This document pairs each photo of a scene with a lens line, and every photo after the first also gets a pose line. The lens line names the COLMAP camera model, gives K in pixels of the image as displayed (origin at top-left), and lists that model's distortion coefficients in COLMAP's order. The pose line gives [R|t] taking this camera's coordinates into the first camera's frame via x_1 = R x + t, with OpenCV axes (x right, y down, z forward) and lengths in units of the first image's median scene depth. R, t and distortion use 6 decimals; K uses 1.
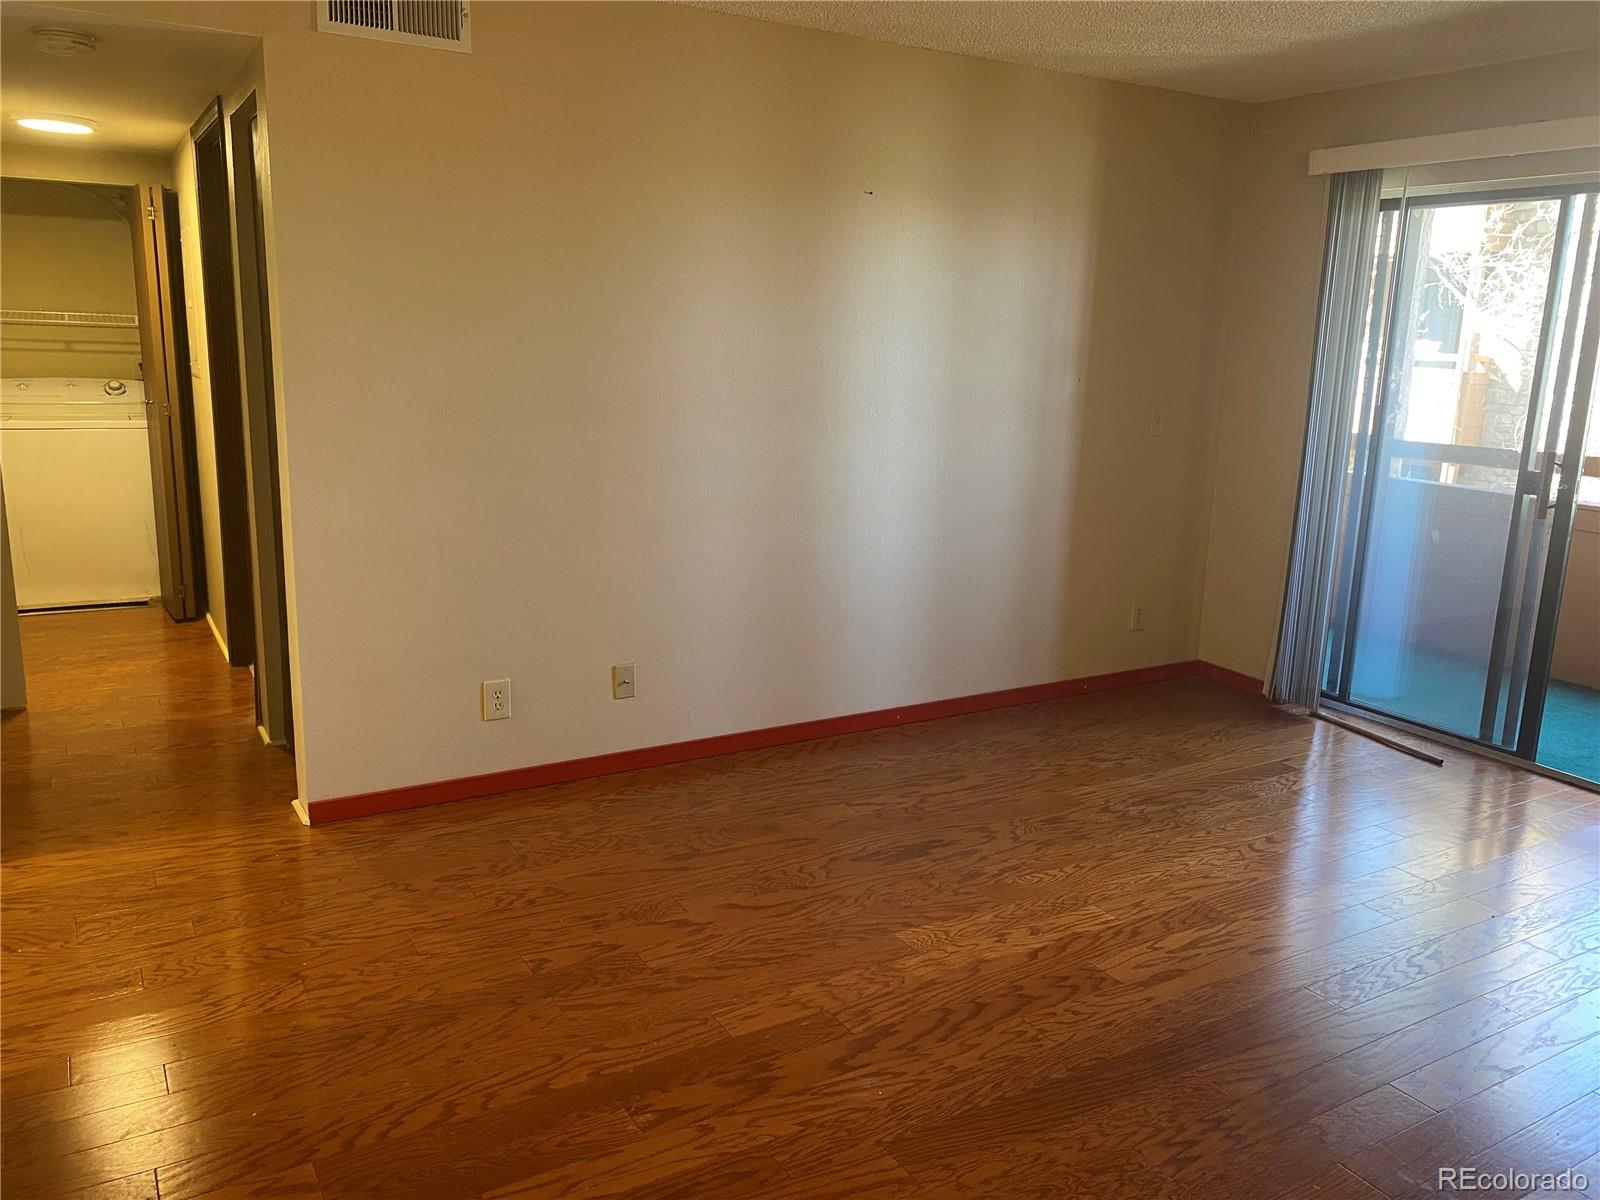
lens RADIAL K [[1213.5, 0, 800.6], [0, 1213.5, 586.8], [0, 0, 1]] dist [0.049710, -0.058469]
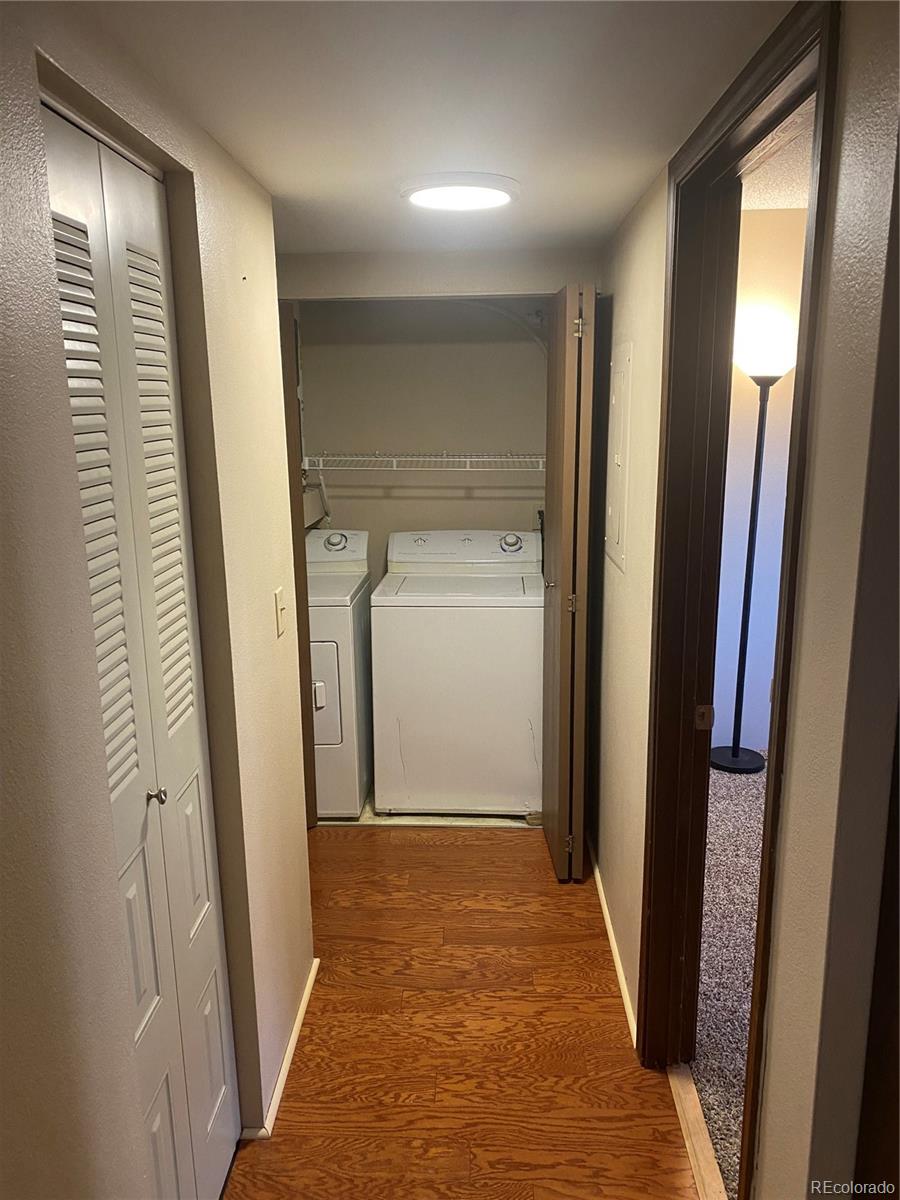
lens RADIAL K [[910.1, 0, 449.4], [0, 910.1, 608.7], [0, 0, 1]] dist [0.049710, -0.058469]
pose [[0.839538, 0.080923, -0.537240, -0.263869], [-0.075622, 0.996625, 0.031945, -0.139157], [0.538012, 0.013808, 0.842824, 0.465344]]
